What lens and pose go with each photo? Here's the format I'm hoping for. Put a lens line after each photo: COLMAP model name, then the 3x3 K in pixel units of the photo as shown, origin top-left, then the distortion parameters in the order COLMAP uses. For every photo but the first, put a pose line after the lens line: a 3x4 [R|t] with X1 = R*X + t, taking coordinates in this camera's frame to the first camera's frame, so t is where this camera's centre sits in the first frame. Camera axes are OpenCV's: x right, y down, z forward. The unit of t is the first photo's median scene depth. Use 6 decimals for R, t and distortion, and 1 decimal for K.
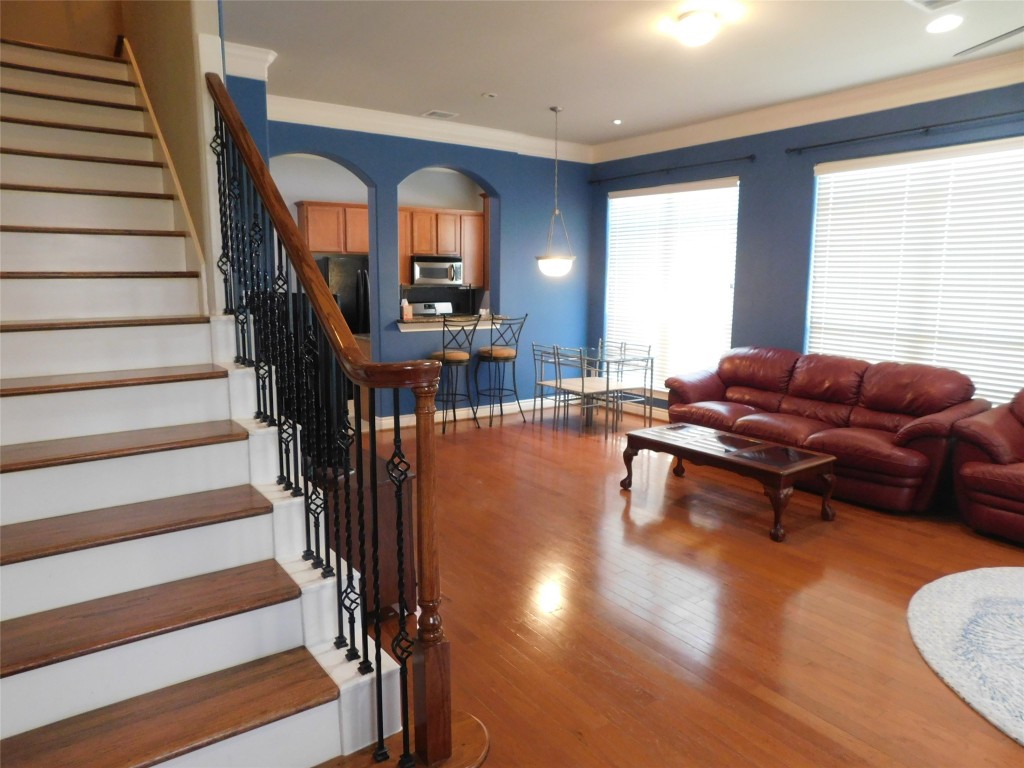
lens RADIAL K [[682.4, 0, 520.8], [0, 682.4, 372.9], [0, 0, 1]] dist [-0.061100, 0.049545]
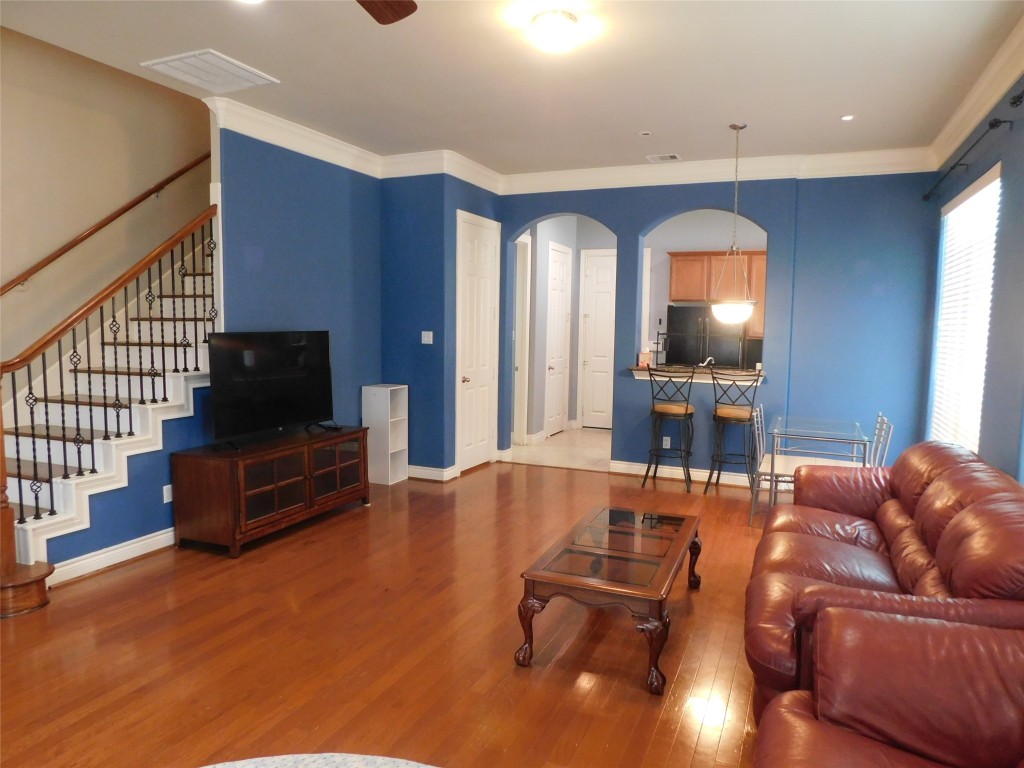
lens RADIAL K [[682.4, 0, 516.5], [0, 682.4, 381.1], [0, 0, 1]] dist [-0.061100, 0.049545]
pose [[0.514262, 0.079978, -0.853896, 0.573300], [-0.130873, 0.991300, 0.014028, -0.047146], [0.847589, 0.104538, 0.520254, 0.323266]]
